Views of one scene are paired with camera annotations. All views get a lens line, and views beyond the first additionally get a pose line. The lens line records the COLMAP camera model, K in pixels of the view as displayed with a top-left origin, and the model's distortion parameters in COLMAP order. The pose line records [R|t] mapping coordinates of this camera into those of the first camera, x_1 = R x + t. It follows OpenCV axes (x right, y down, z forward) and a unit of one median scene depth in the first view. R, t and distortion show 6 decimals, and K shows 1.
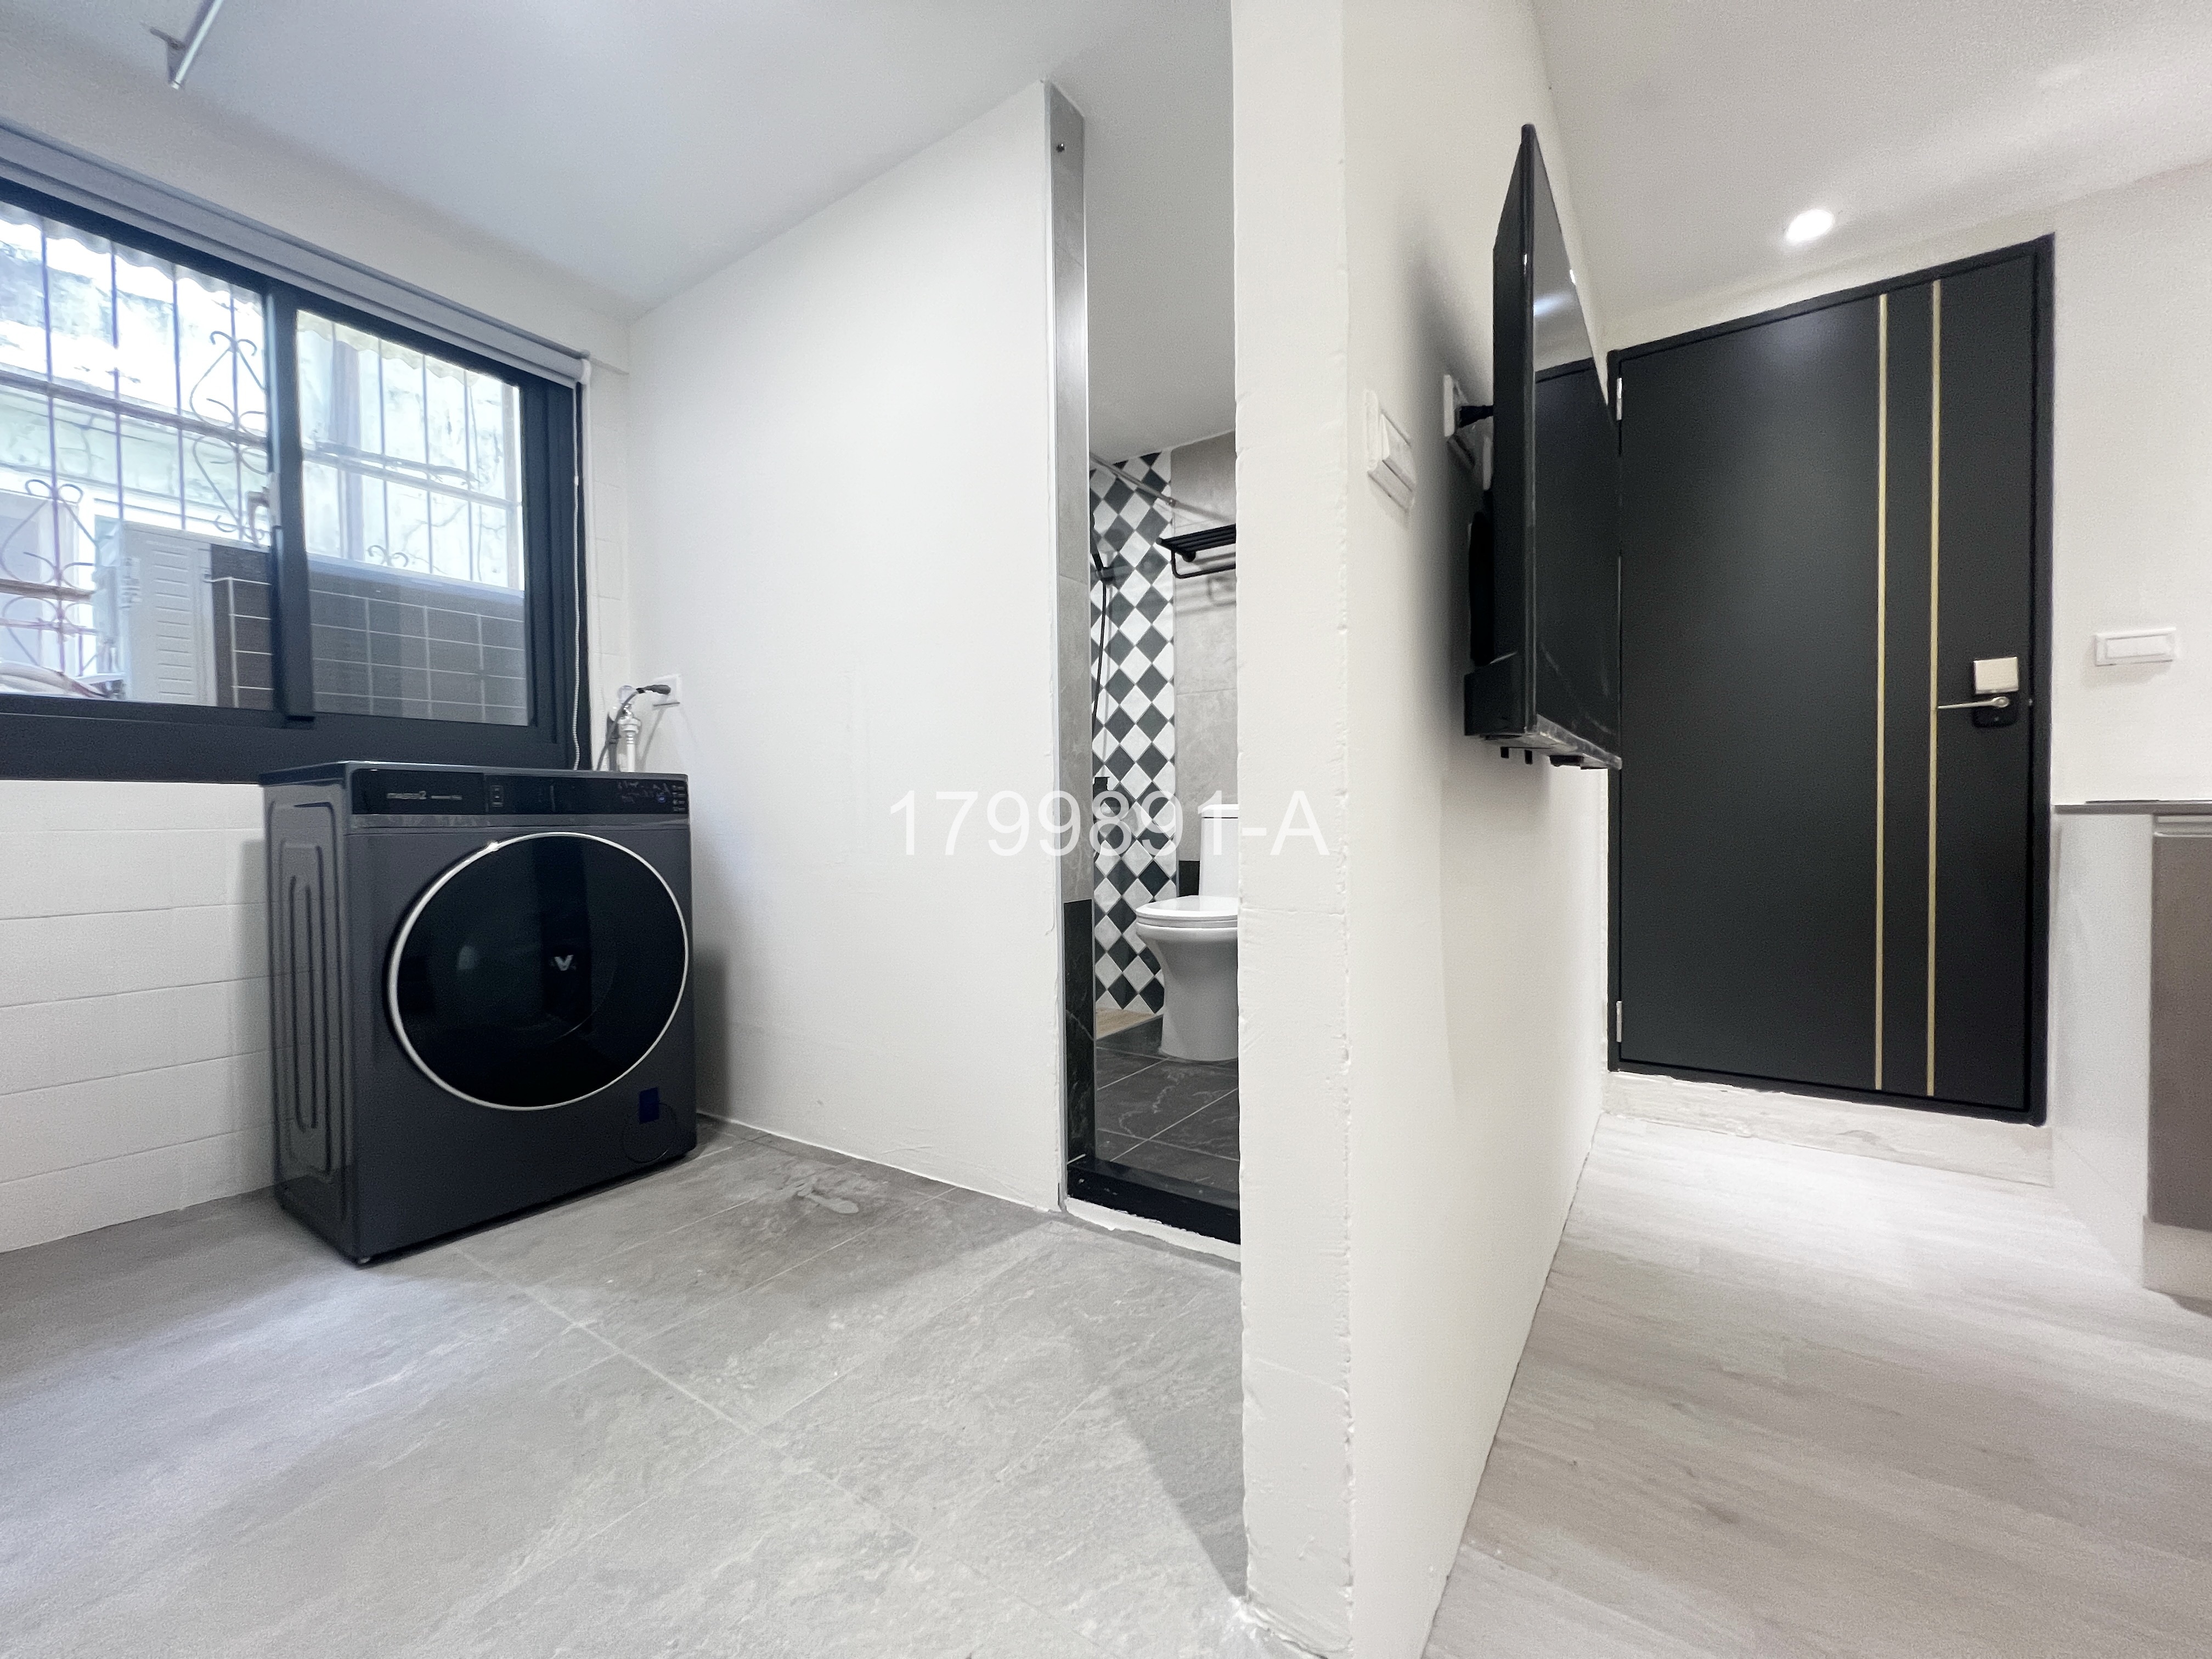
lens RADIAL K [[890.8, 0, 1106.0], [0, 890.8, 829.5], [0, 0, 1]] dist [0.000337, 0.000078]
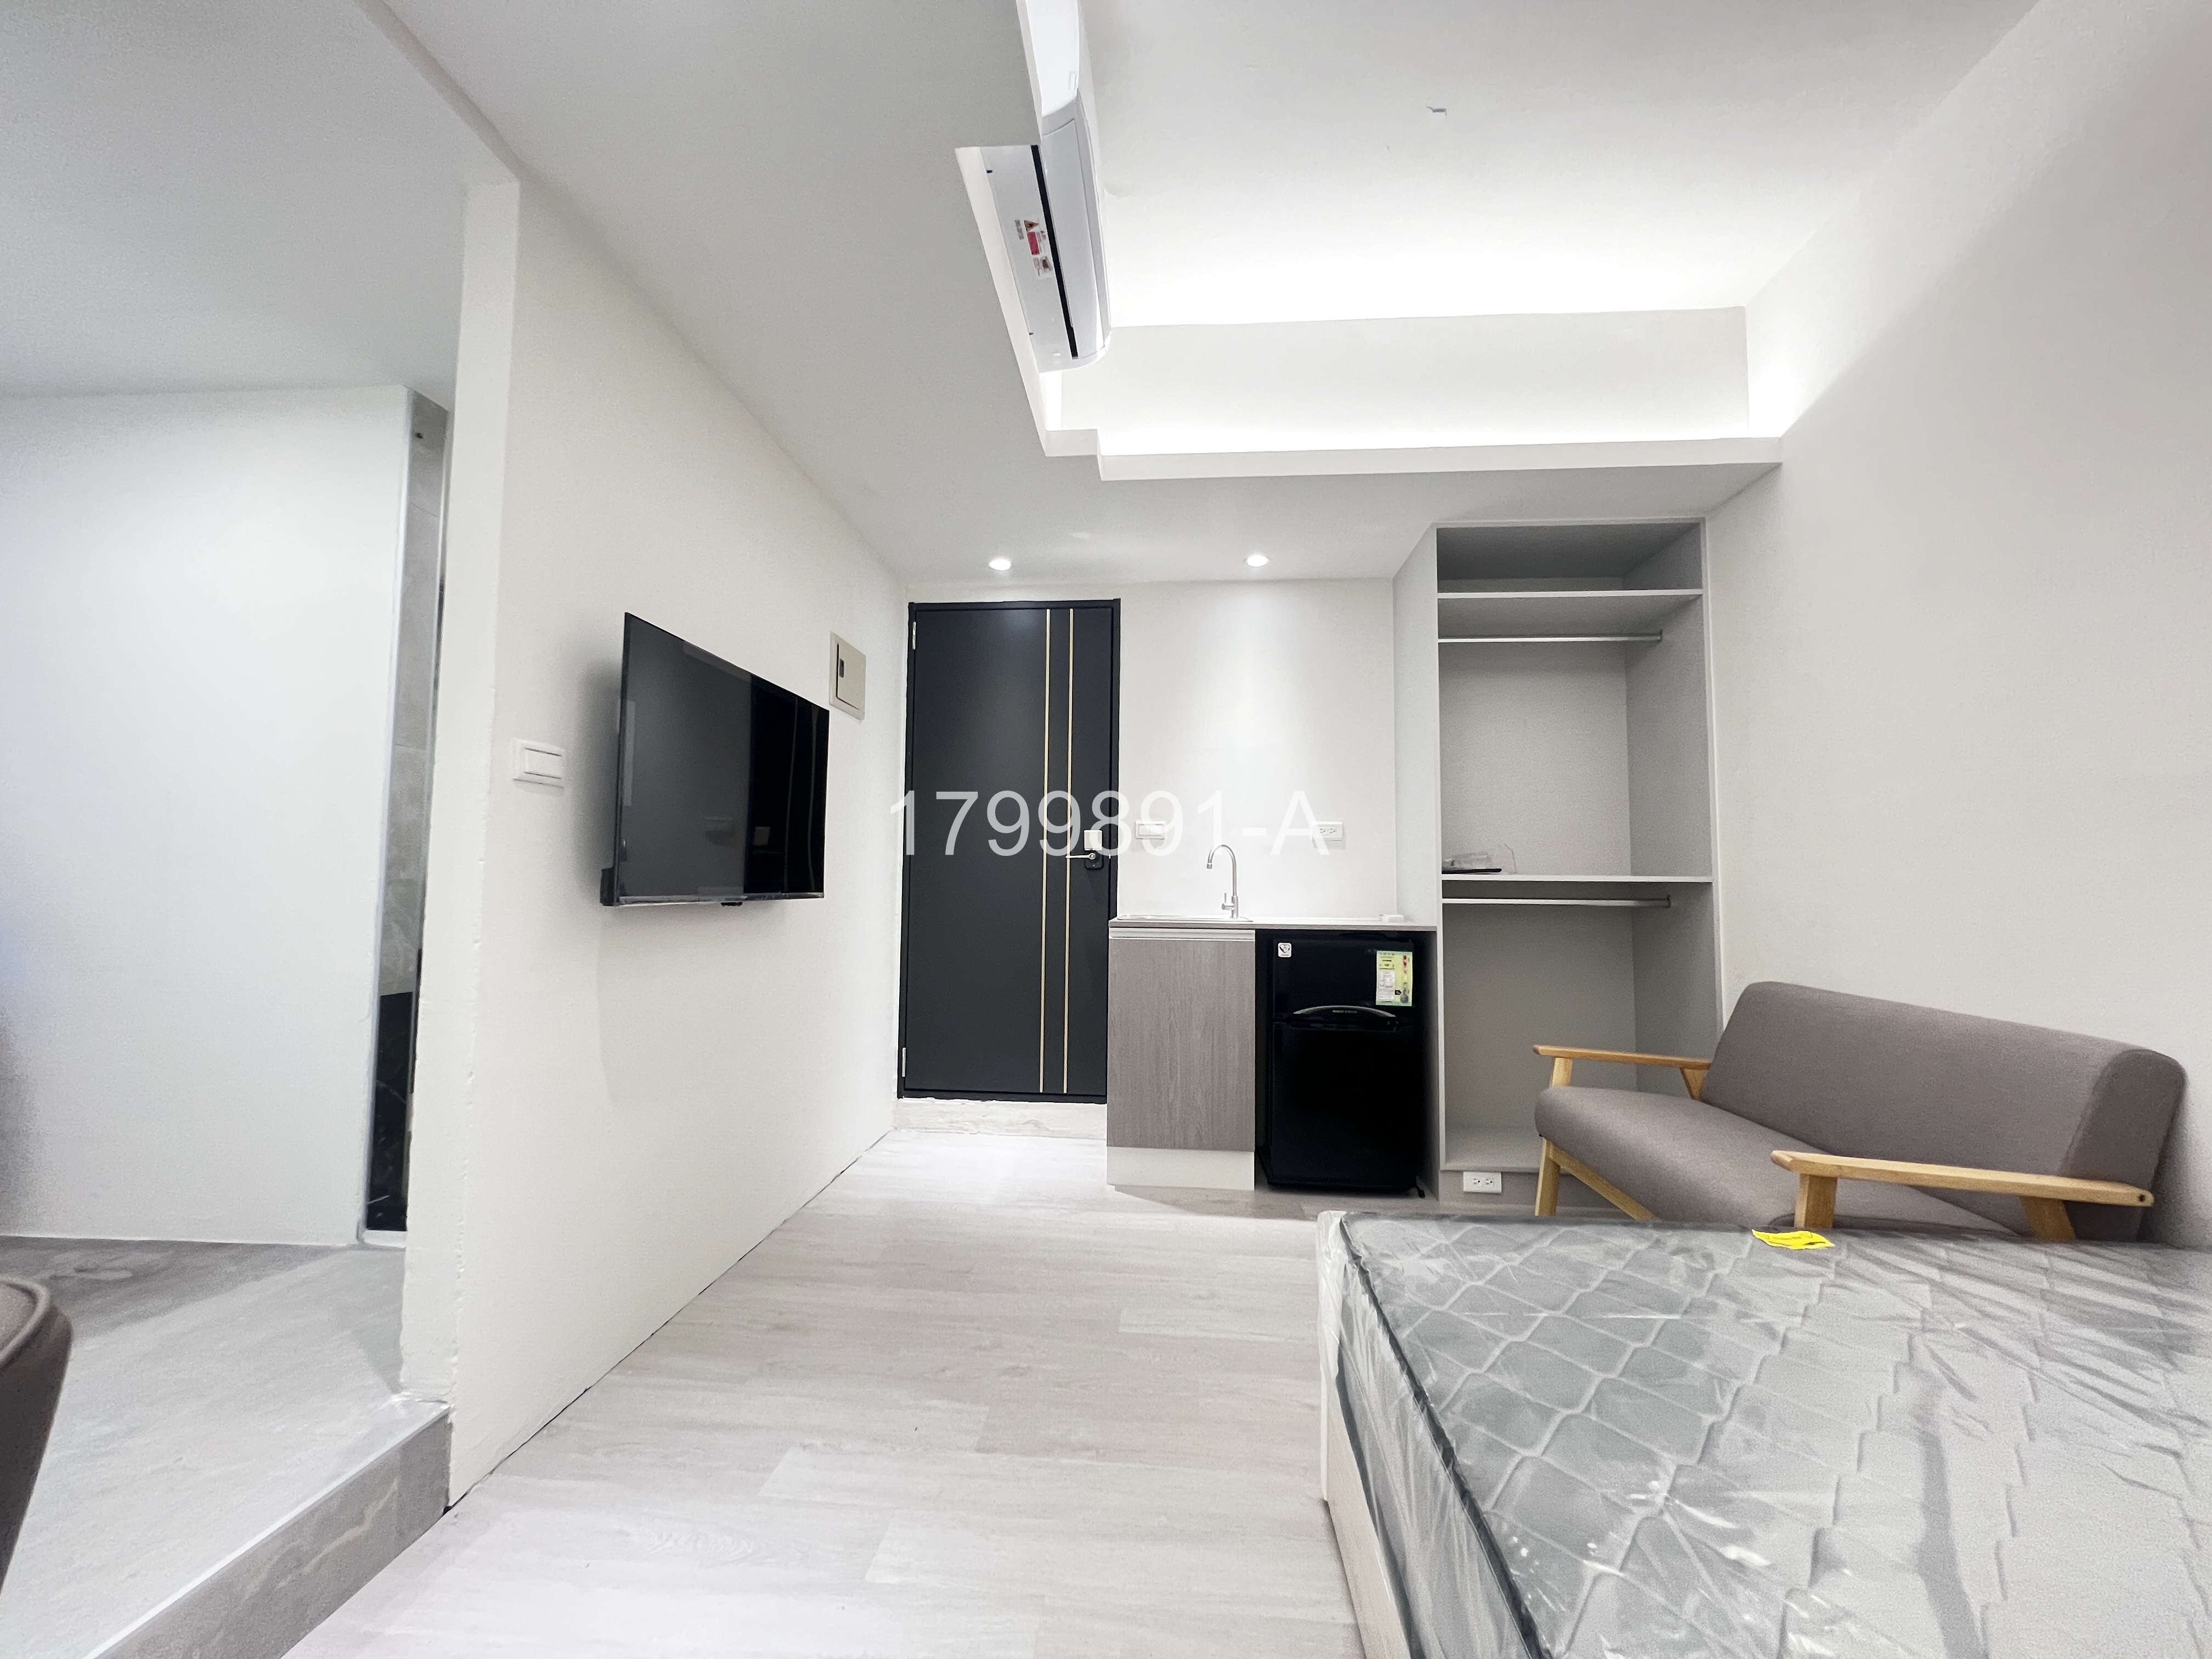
lens RADIAL K [[890.8, 0, 1106.0], [0, 890.8, 829.5], [0, 0, 1]] dist [0.000337, 0.000078]
pose [[0.872379, 0.052167, 0.486038, 0.200781], [-0.013799, 0.996521, -0.082189, -0.057047], [-0.488635, 0.064993, 0.870064, -0.569858]]
